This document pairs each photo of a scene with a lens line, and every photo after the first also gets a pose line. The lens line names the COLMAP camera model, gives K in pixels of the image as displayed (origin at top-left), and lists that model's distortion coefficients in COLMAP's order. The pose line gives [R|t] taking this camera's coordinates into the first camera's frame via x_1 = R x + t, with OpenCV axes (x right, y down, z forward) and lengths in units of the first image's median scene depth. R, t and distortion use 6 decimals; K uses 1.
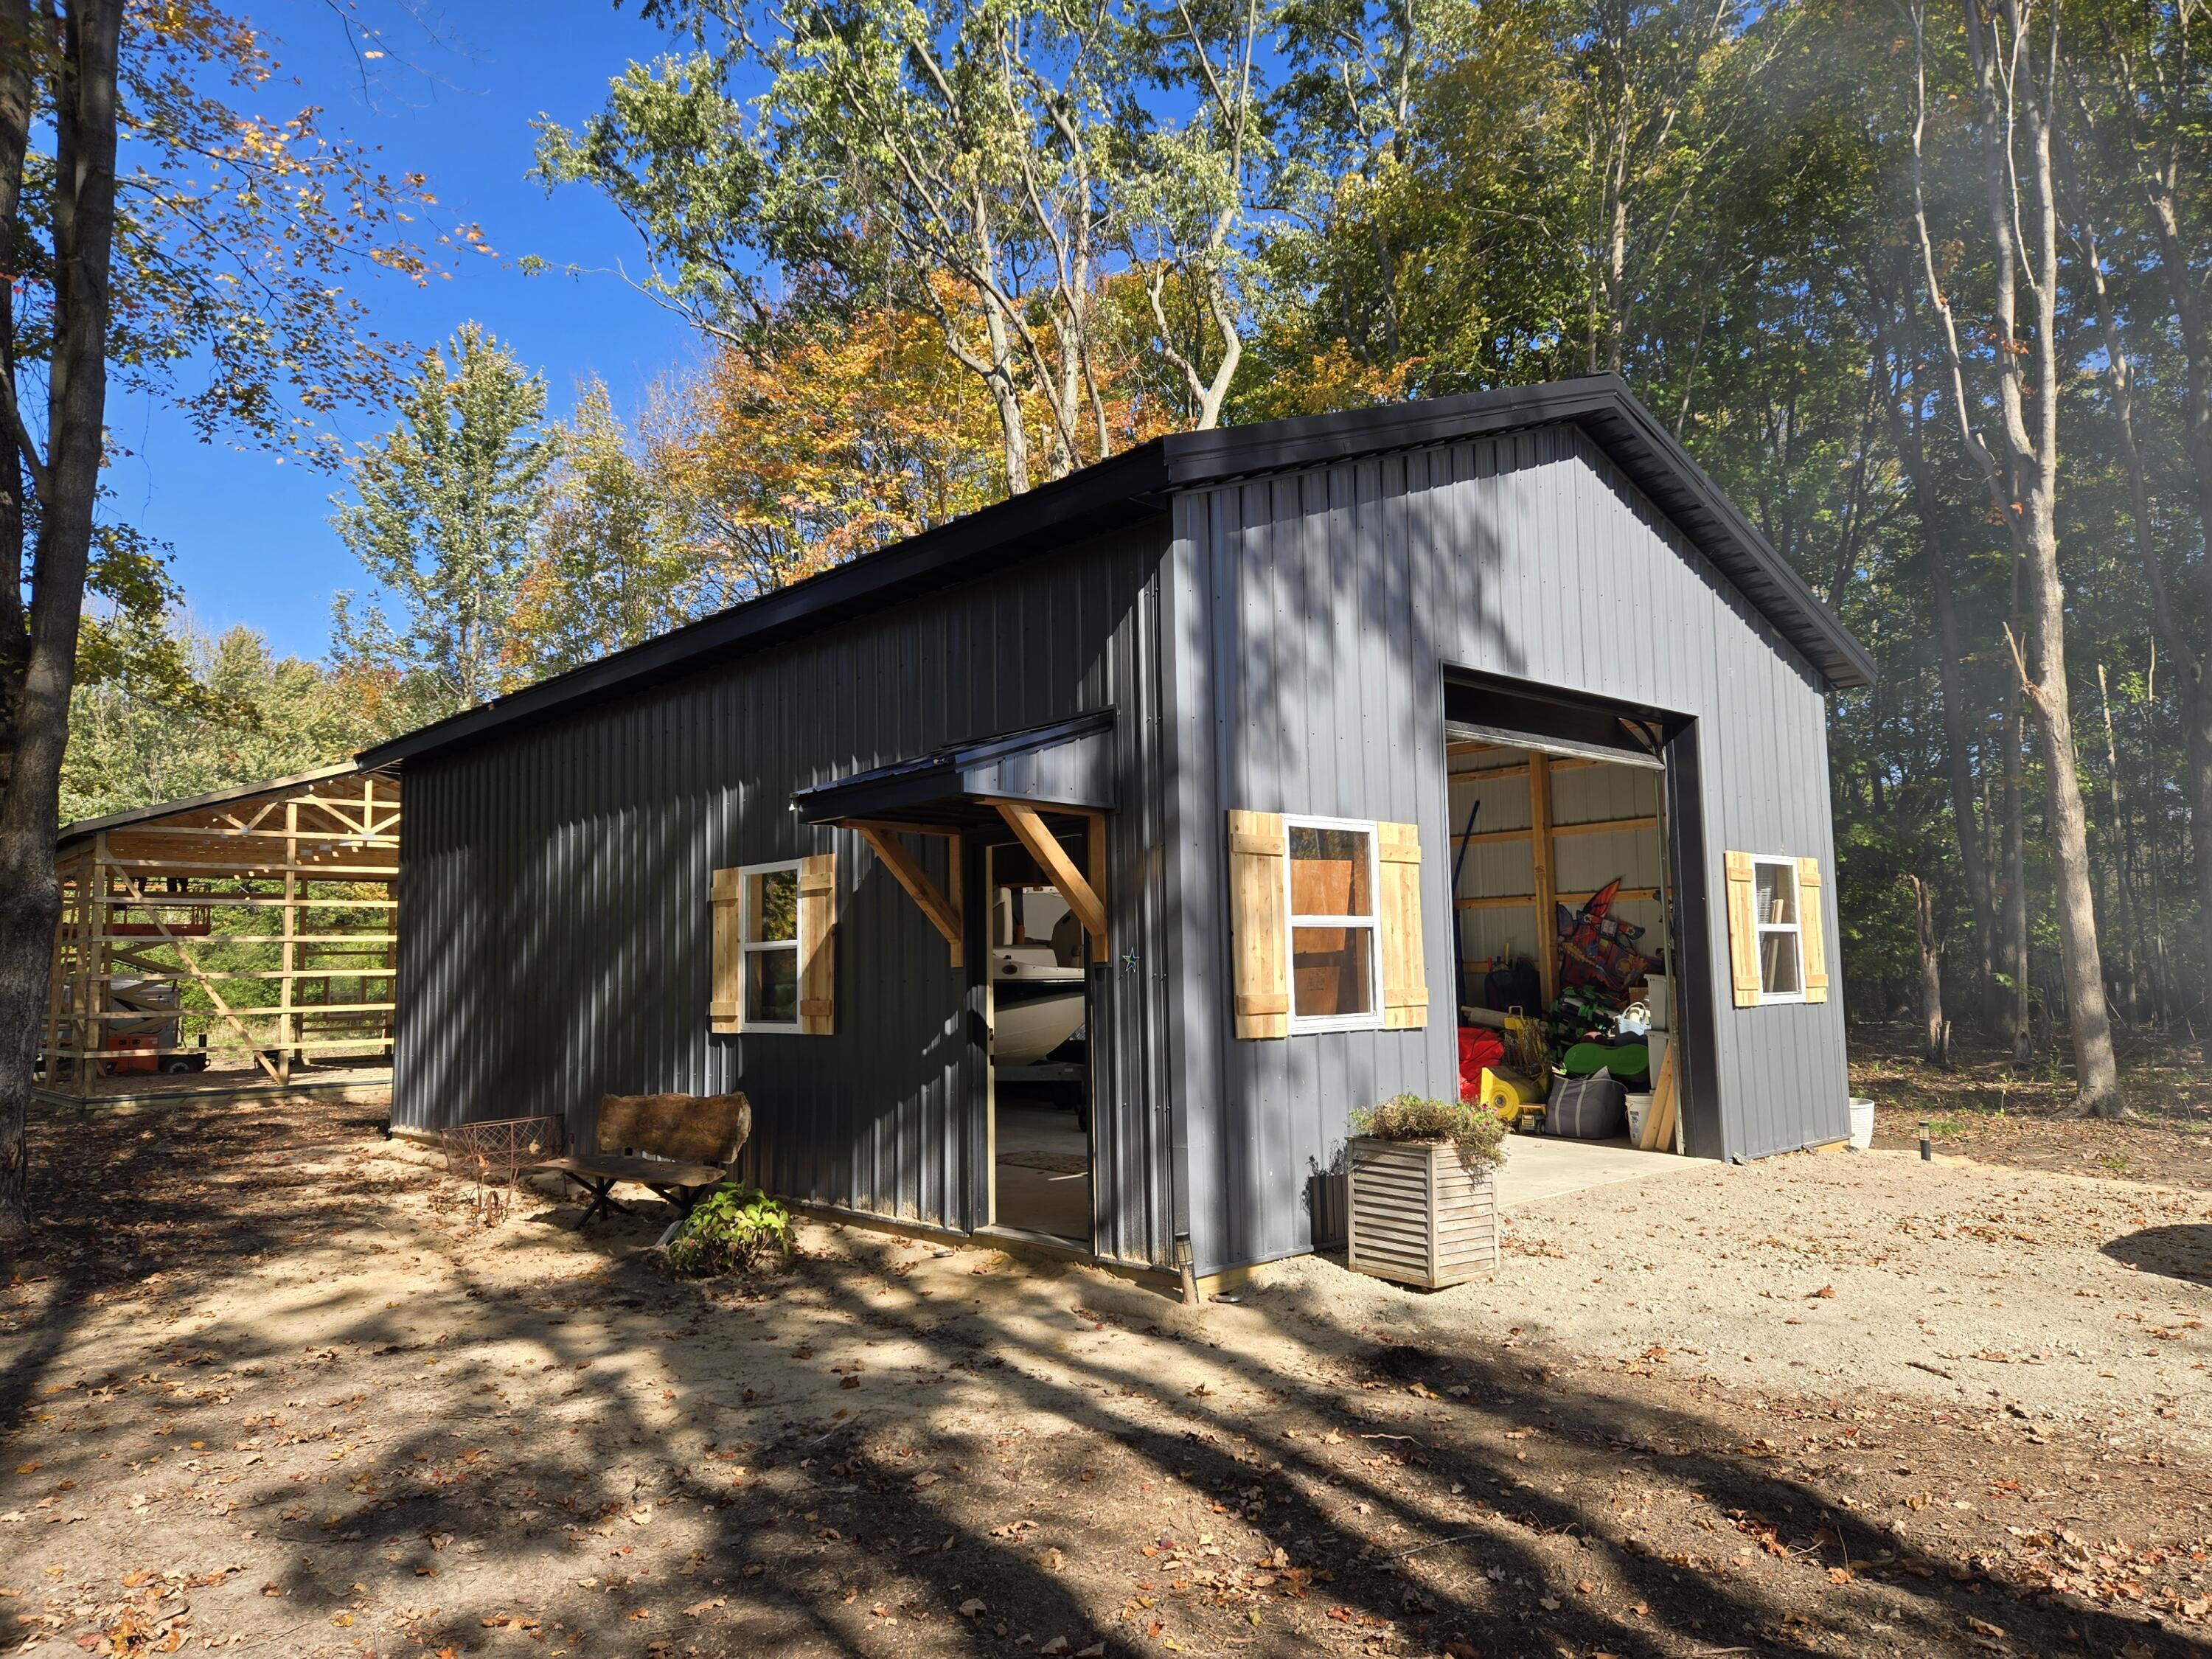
lens RADIAL K [[1470.1, 0, 1103.6], [0, 1470.1, 827.6], [0, 0, 1]] dist [0.073232, -0.042127]
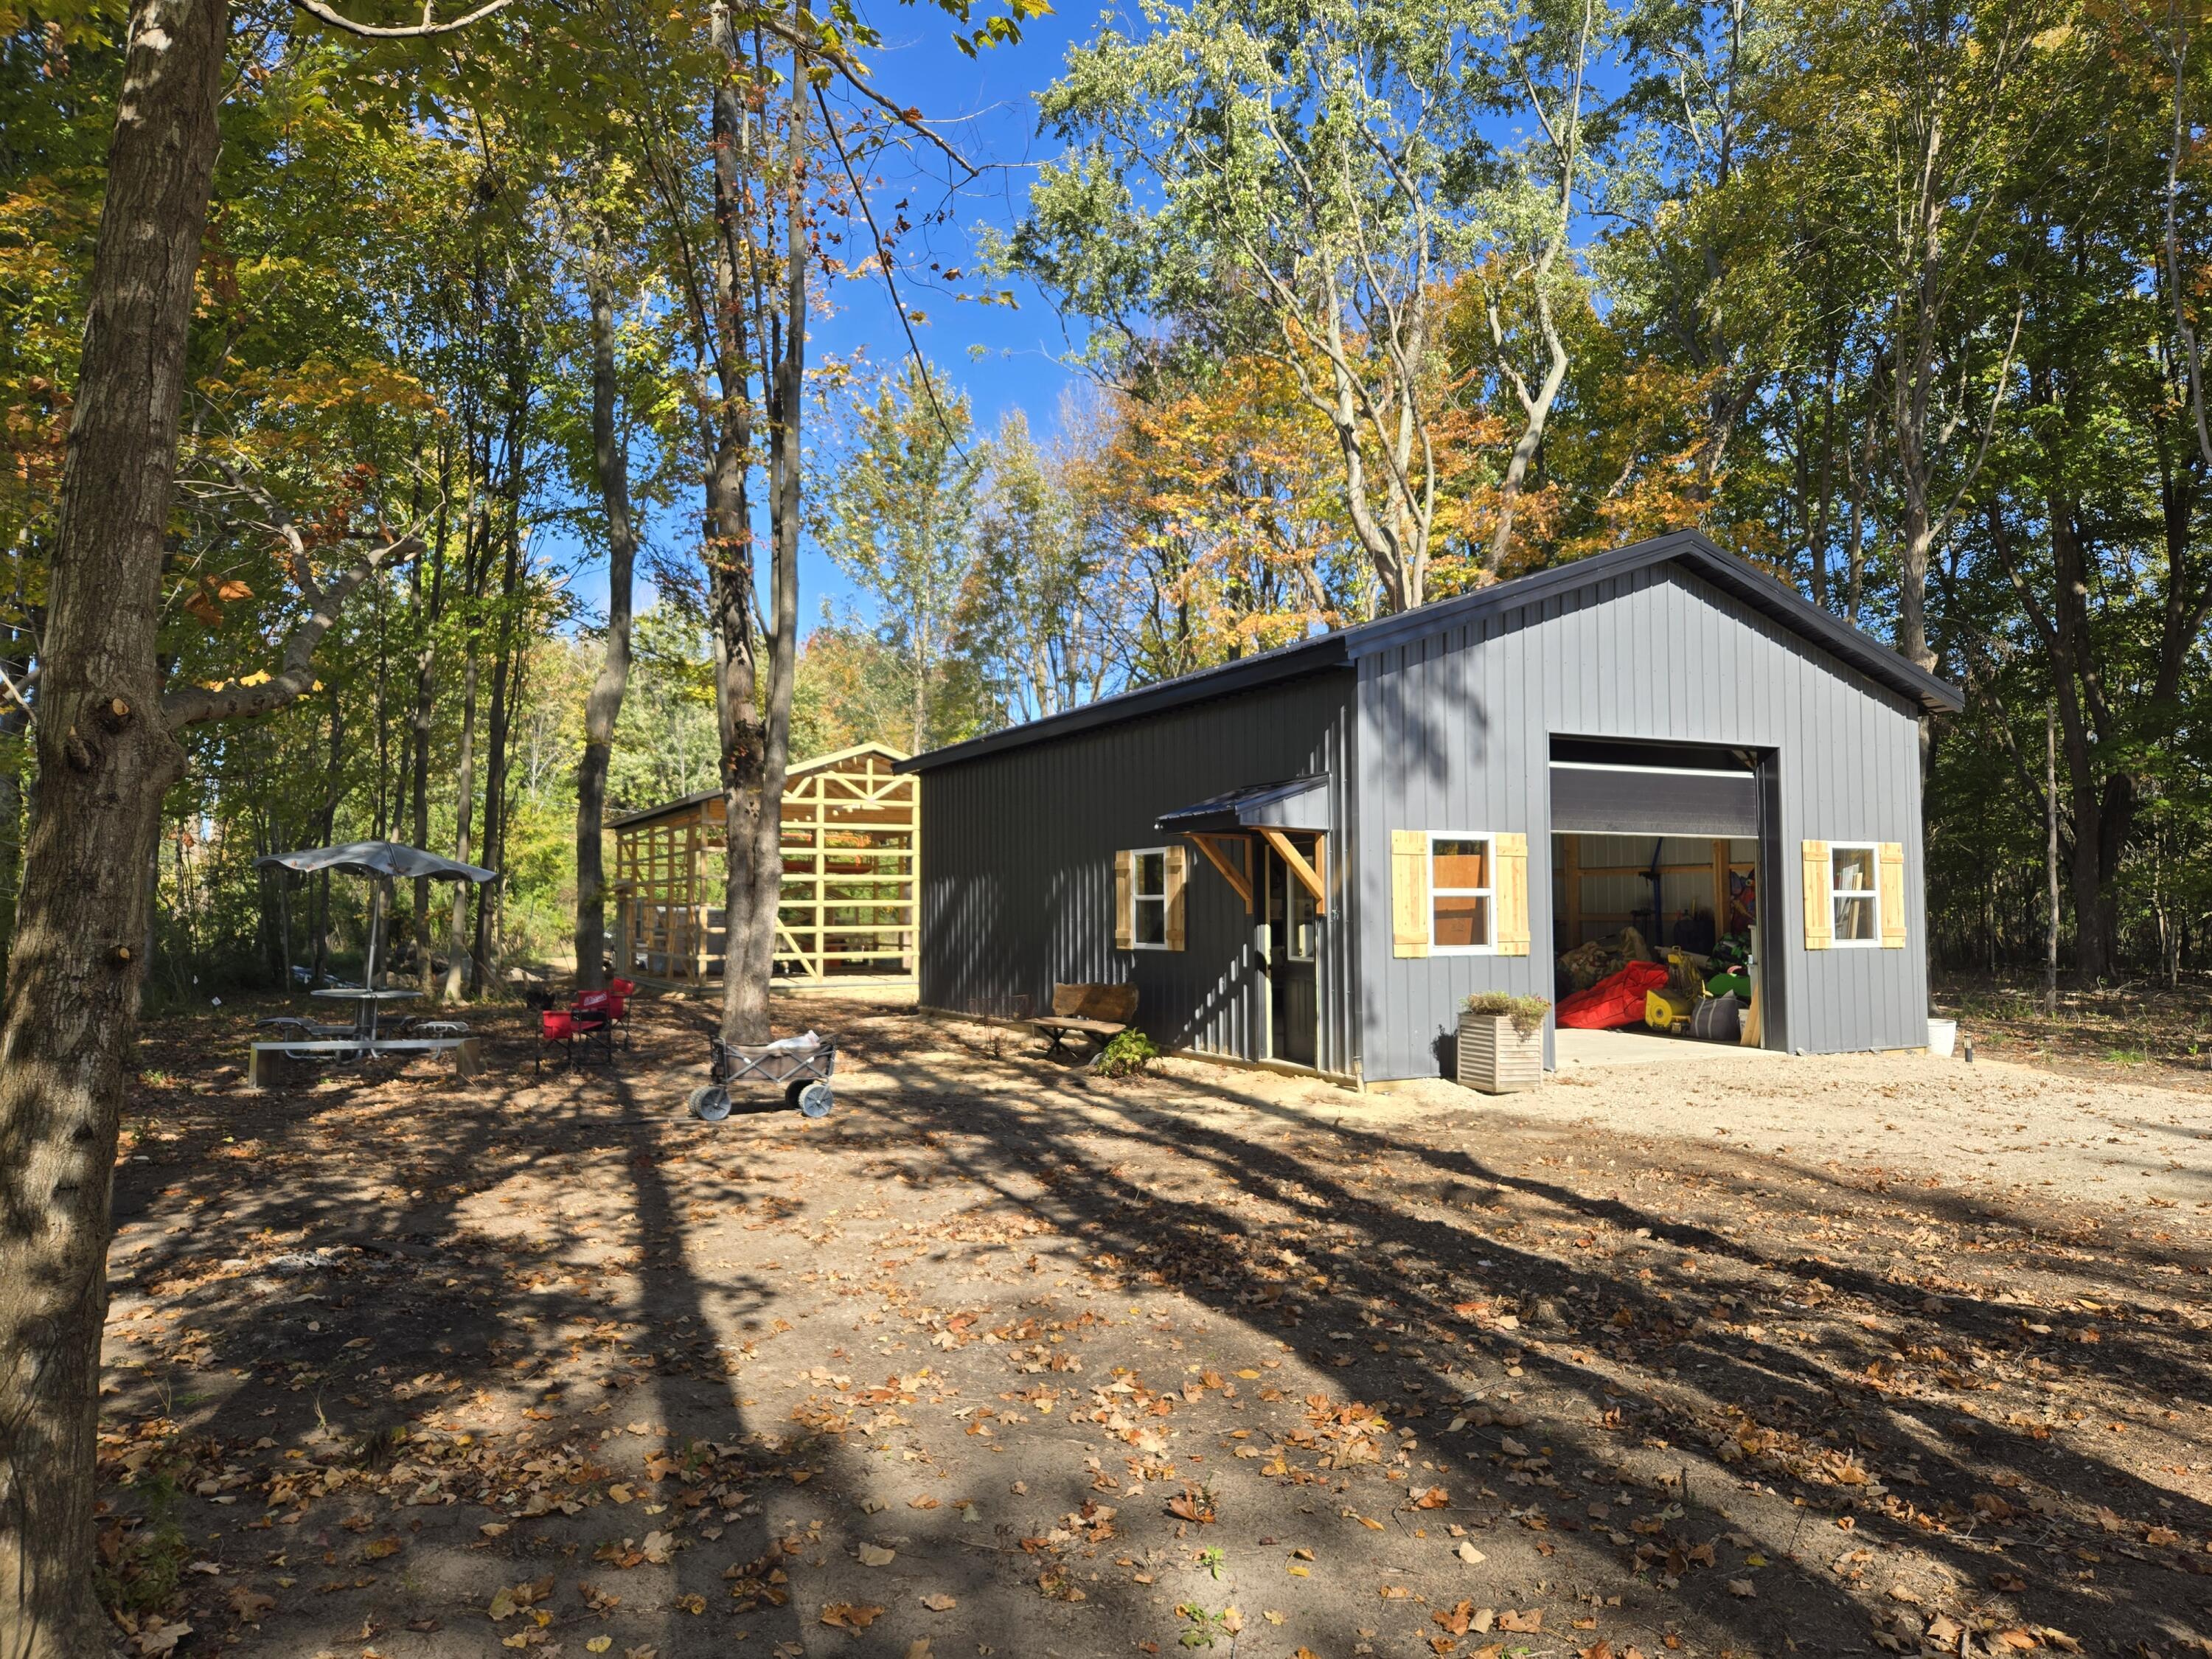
lens RADIAL K [[1470.1, 0, 1105.4], [0, 1470.1, 822.7], [0, 0, 1]] dist [0.073232, -0.042127]
pose [[0.965304, 0.001202, -0.261124, 0.151699], [0.009687, 0.999136, 0.040409, -0.068224], [0.260947, -0.041537, 0.964459, -0.577985]]
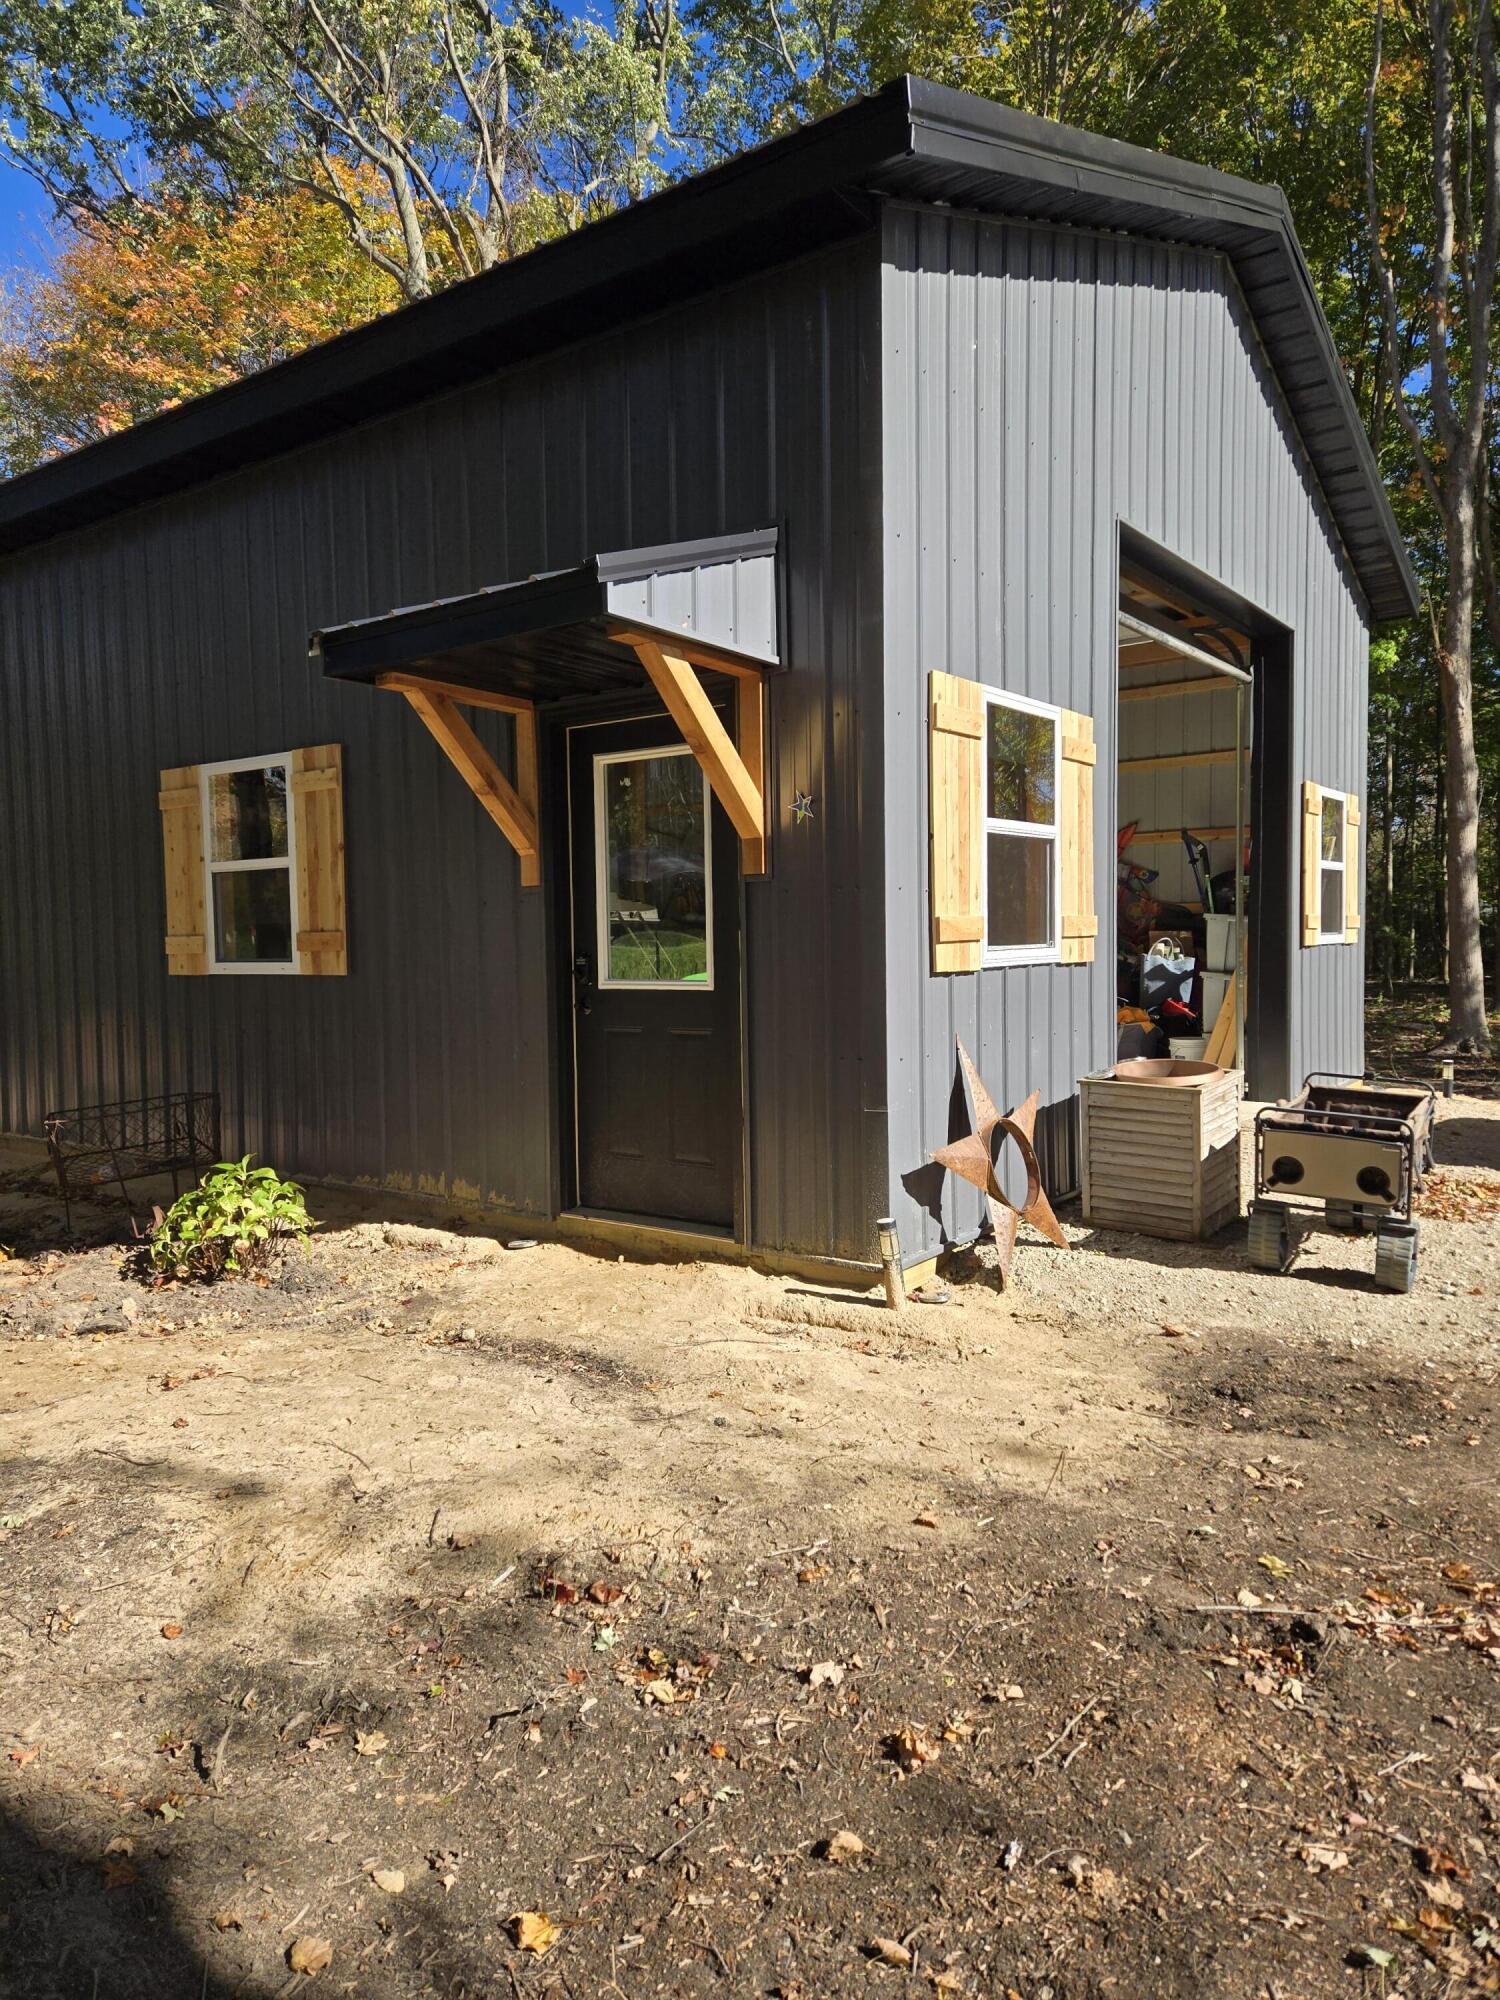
lens RADIAL K [[1329.2, 0, 731.5], [0, 1329.2, 1001.7], [0, 0, 1]] dist [0.073232, -0.042127]
pose [[0.982413, -0.004747, 0.186662, -0.100978], [-0.022430, 0.989437, 0.143216, 0.041539], [-0.185370, -0.144884, 0.971929, 0.230742]]
